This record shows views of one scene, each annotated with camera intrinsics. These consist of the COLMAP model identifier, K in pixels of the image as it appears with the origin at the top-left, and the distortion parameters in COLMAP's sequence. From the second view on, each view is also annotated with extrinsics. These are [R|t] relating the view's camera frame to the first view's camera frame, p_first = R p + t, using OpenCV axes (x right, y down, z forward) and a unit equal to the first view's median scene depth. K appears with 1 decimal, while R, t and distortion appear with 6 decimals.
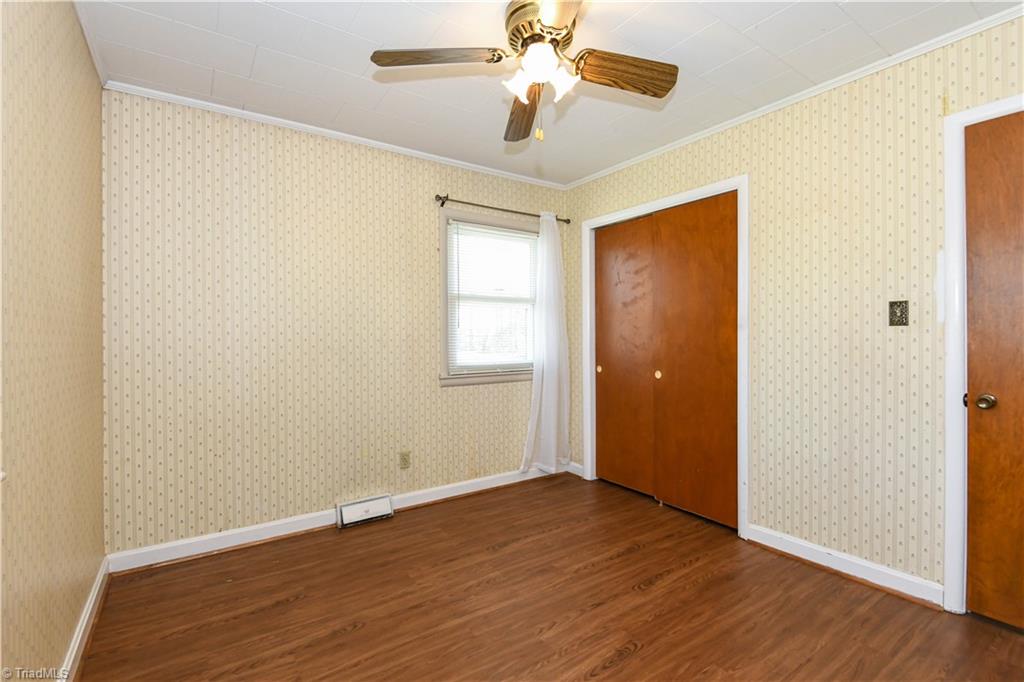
lens RADIAL K [[469.7, 0, 503.4], [0, 469.7, 339.0], [0, 0, 1]] dist [0.004993, -0.013006]
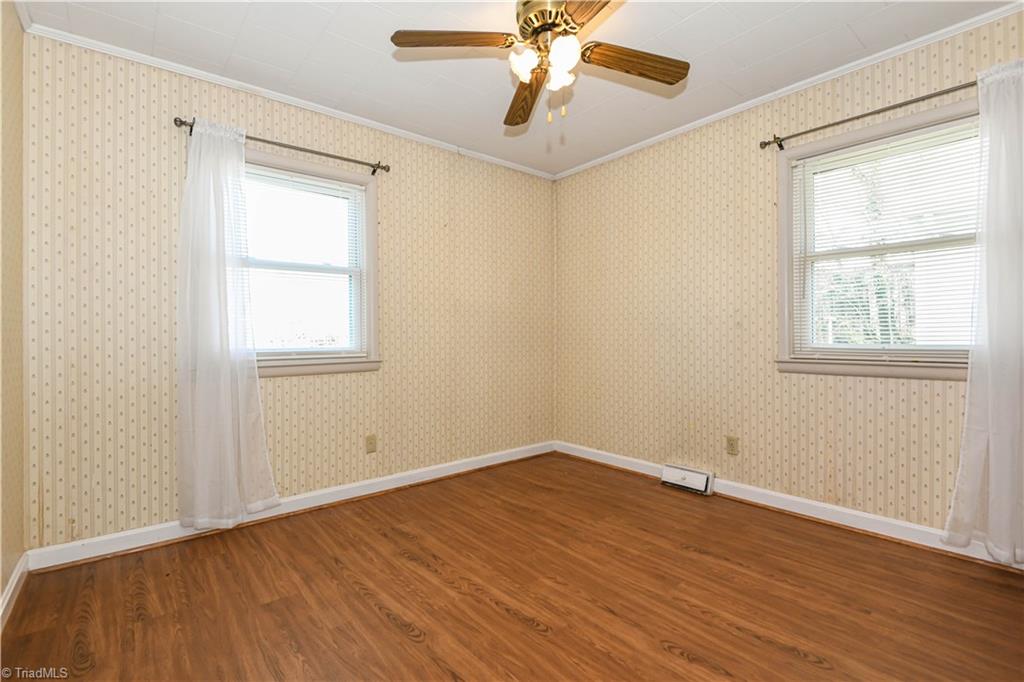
lens RADIAL K [[469.7, 0, 504.0], [0, 469.7, 338.6], [0, 0, 1]] dist [0.004993, -0.013006]
pose [[0.078025, 0.012257, -0.996876, 0.790518], [0.000754, 0.999923, 0.012354, 0.041671], [0.996951, -0.001716, 0.078010, 0.562390]]
